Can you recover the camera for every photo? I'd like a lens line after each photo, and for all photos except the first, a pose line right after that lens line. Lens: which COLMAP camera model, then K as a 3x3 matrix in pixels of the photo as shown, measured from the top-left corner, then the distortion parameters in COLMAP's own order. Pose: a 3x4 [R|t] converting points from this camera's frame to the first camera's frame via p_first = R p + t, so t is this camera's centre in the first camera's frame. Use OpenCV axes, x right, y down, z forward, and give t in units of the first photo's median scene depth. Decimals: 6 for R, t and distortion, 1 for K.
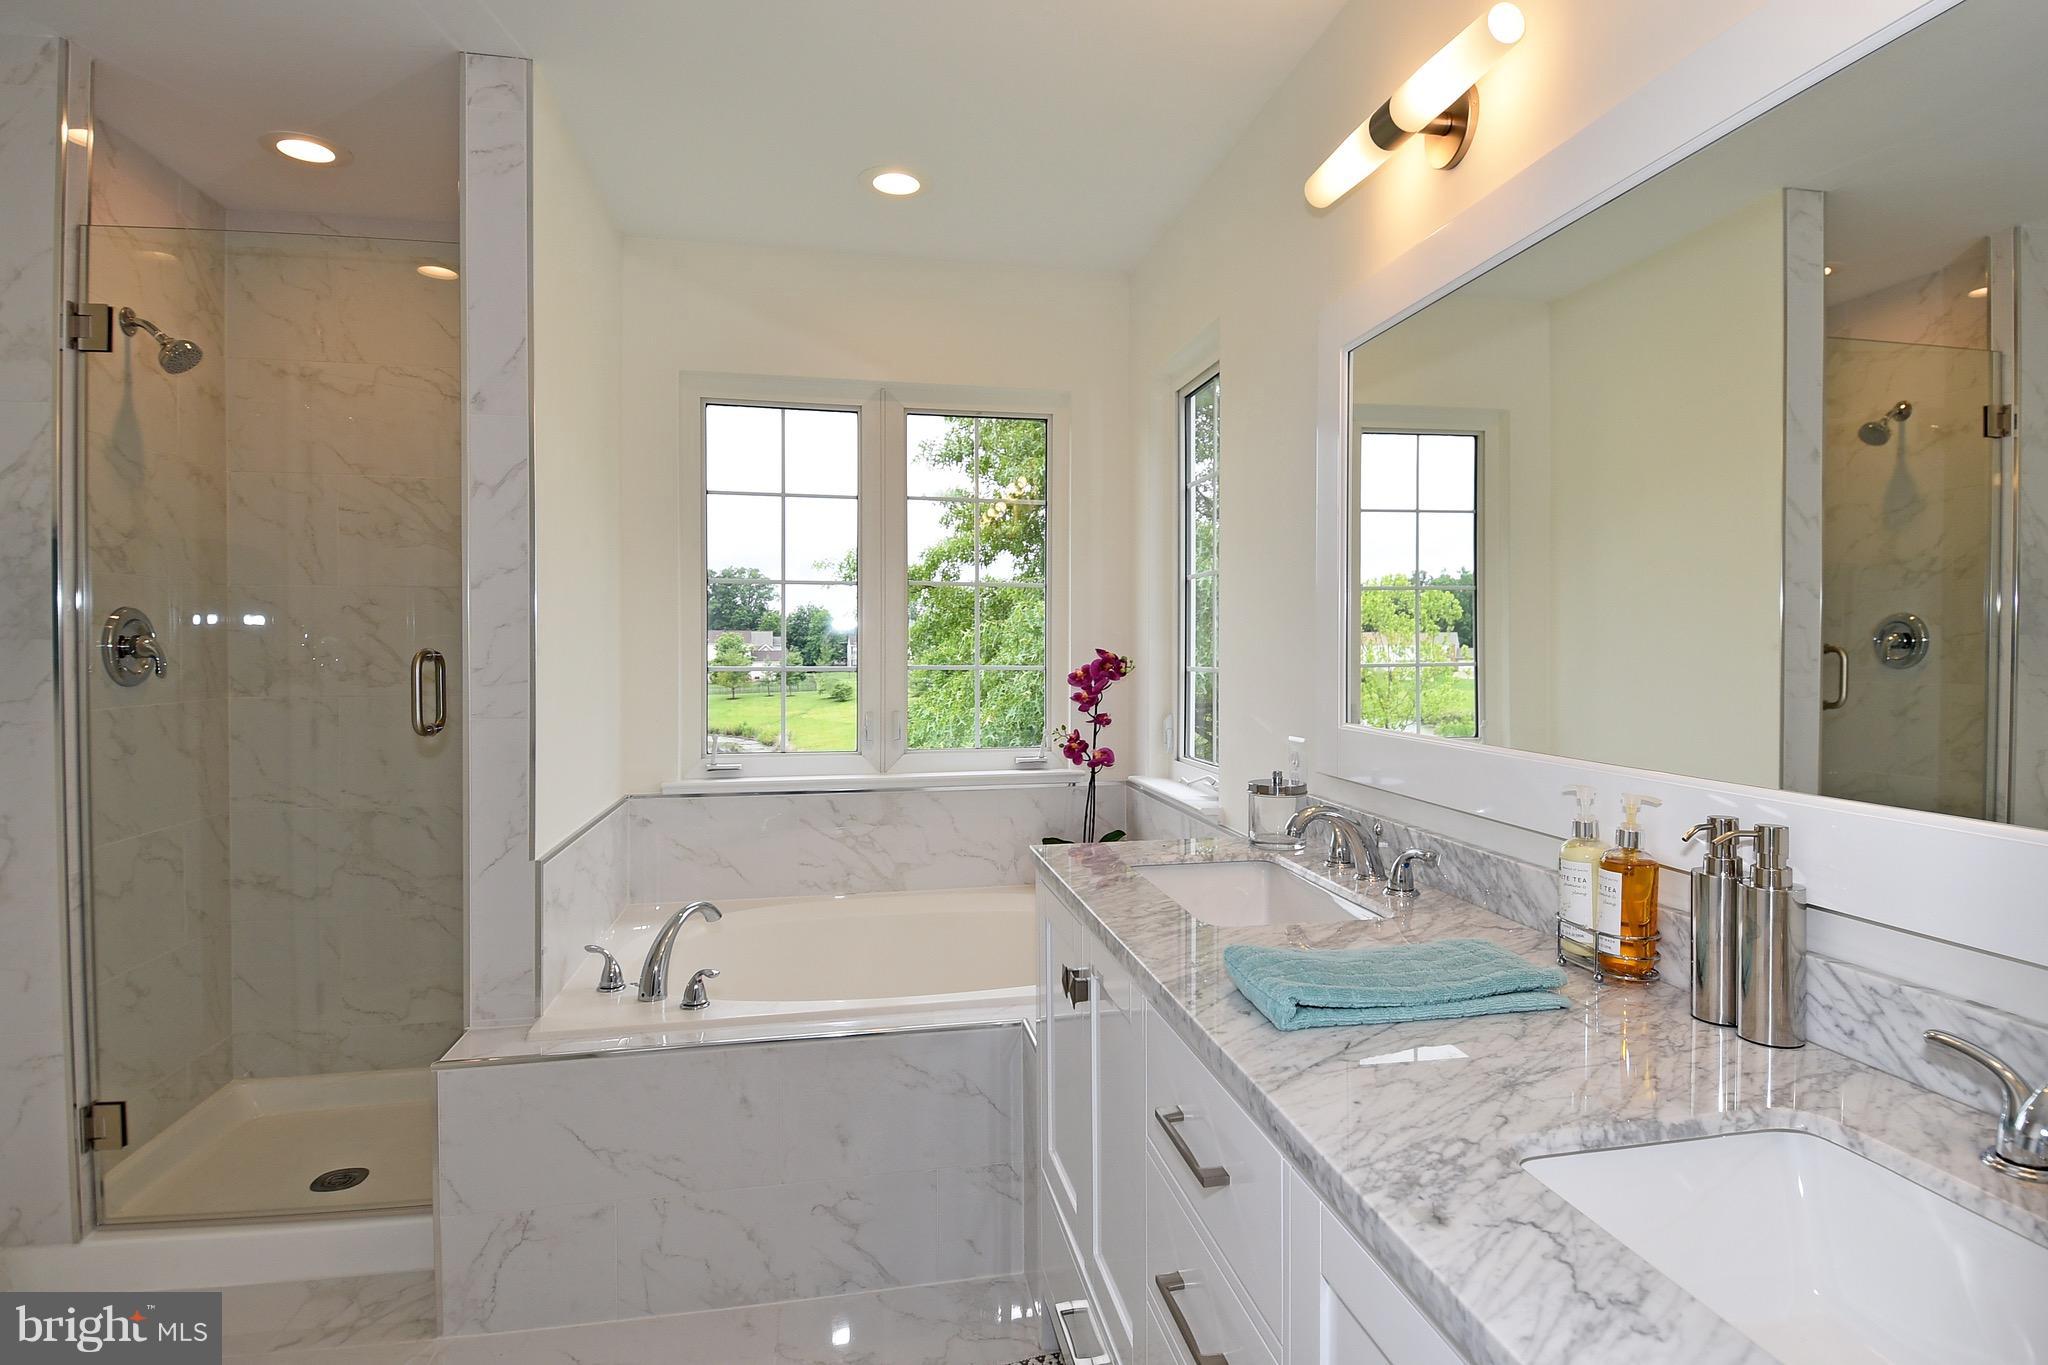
lens RADIAL K [[1064.1, 0, 1035.1], [0, 1064.1, 637.6], [0, 0, 1]] dist [0.025043, -0.000626]
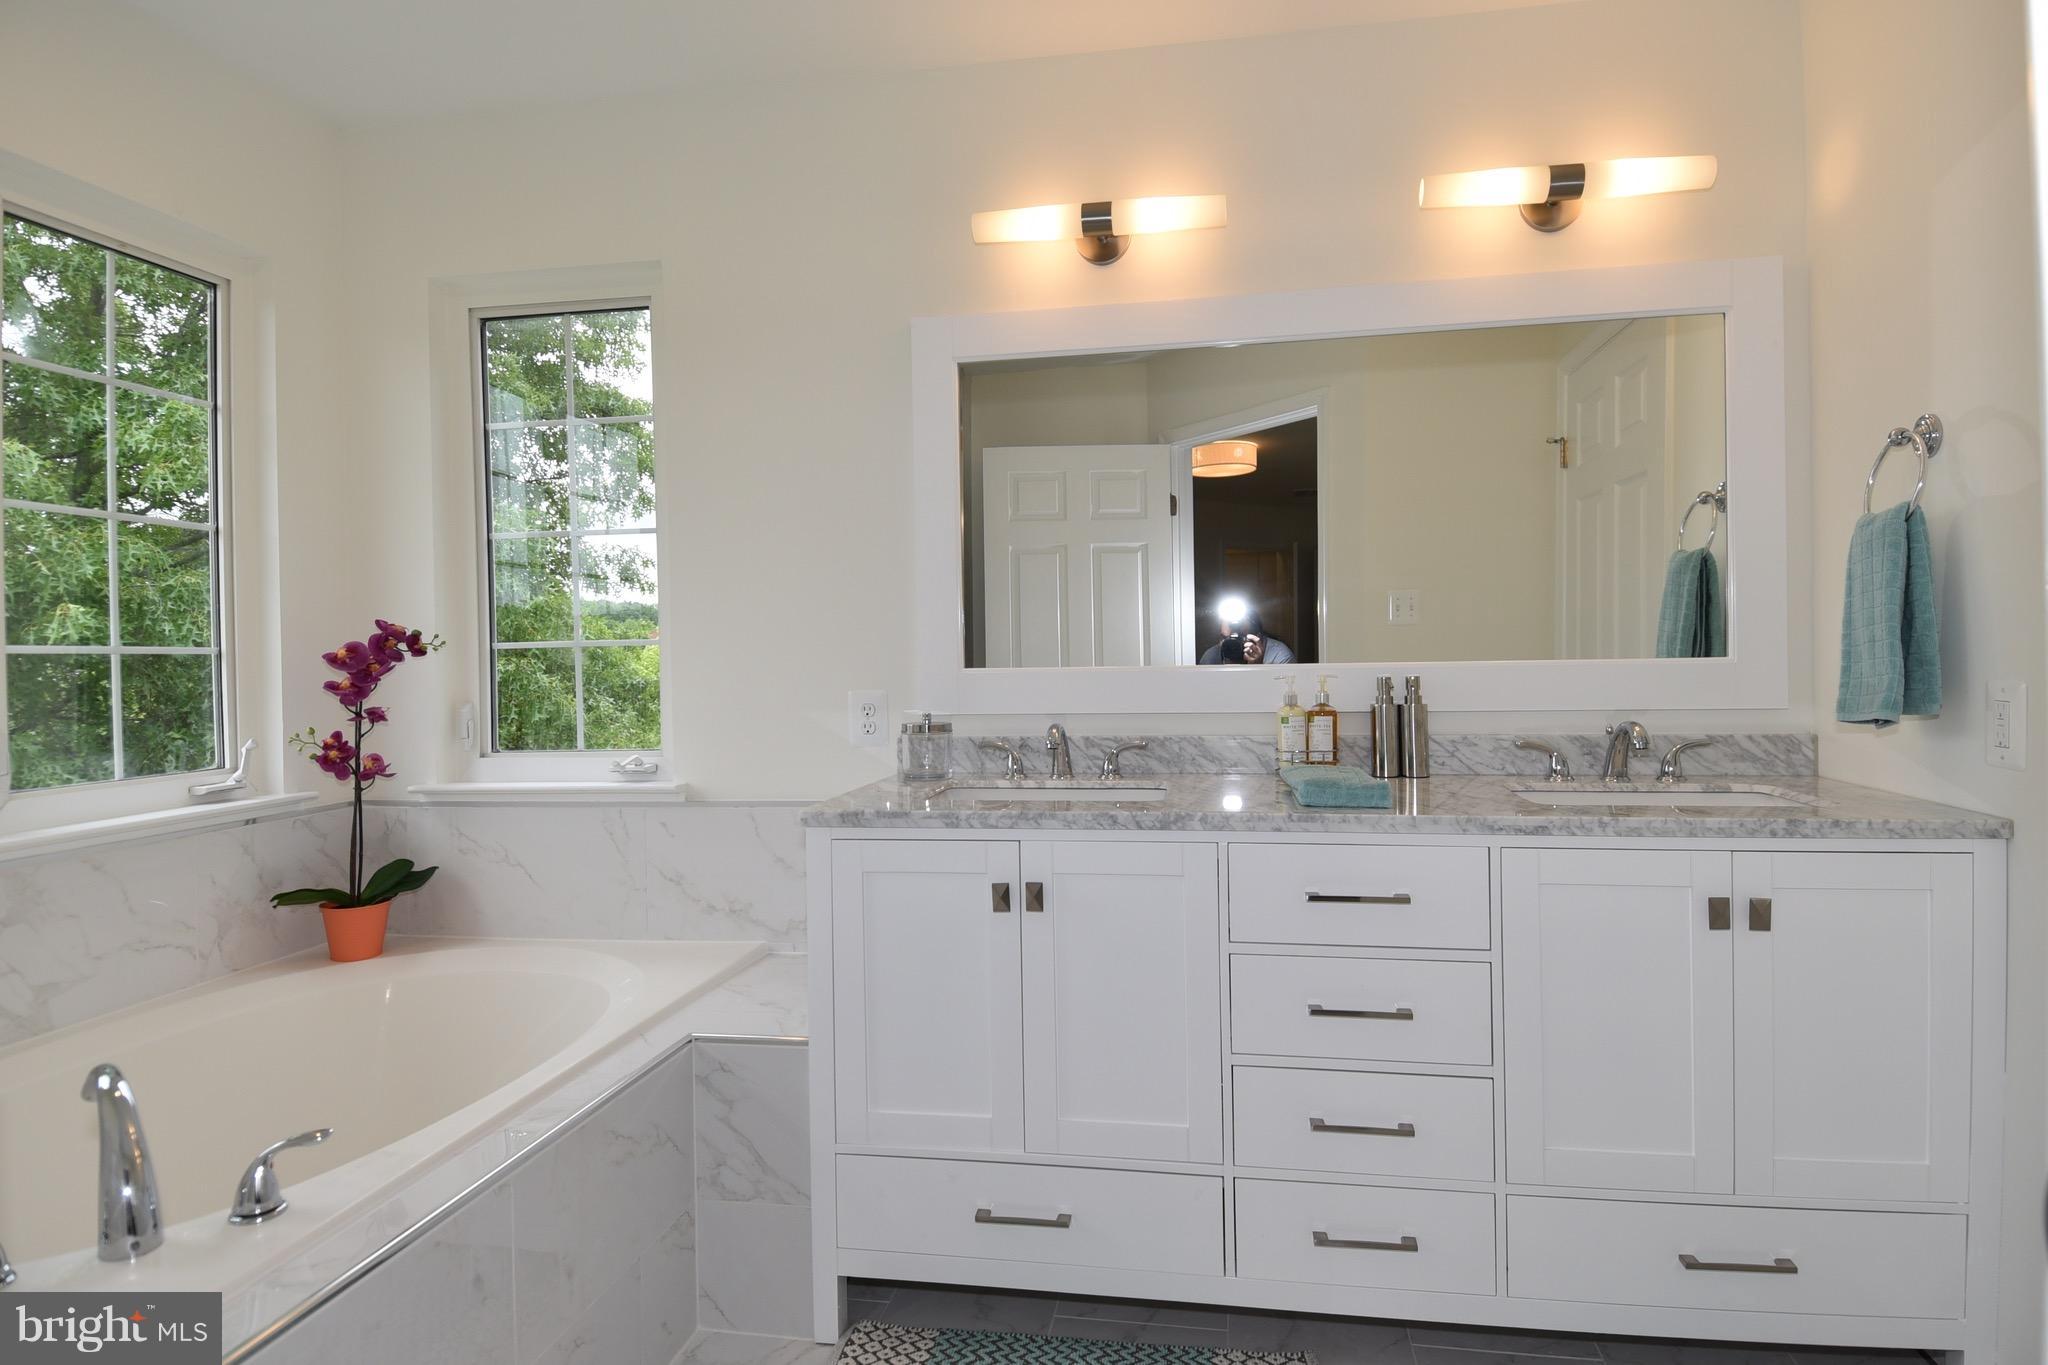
lens RADIAL K [[1093.5, 0, 1064.5], [0, 1093.5, 643.4], [0, 0, 1]] dist [0.042657, -0.044235]
pose [[0.327688, 0.005207, 0.944772, -0.509330], [0.007869, 0.999935, -0.008240, 0.036652], [-0.944753, 0.010134, 0.327626, 0.287232]]
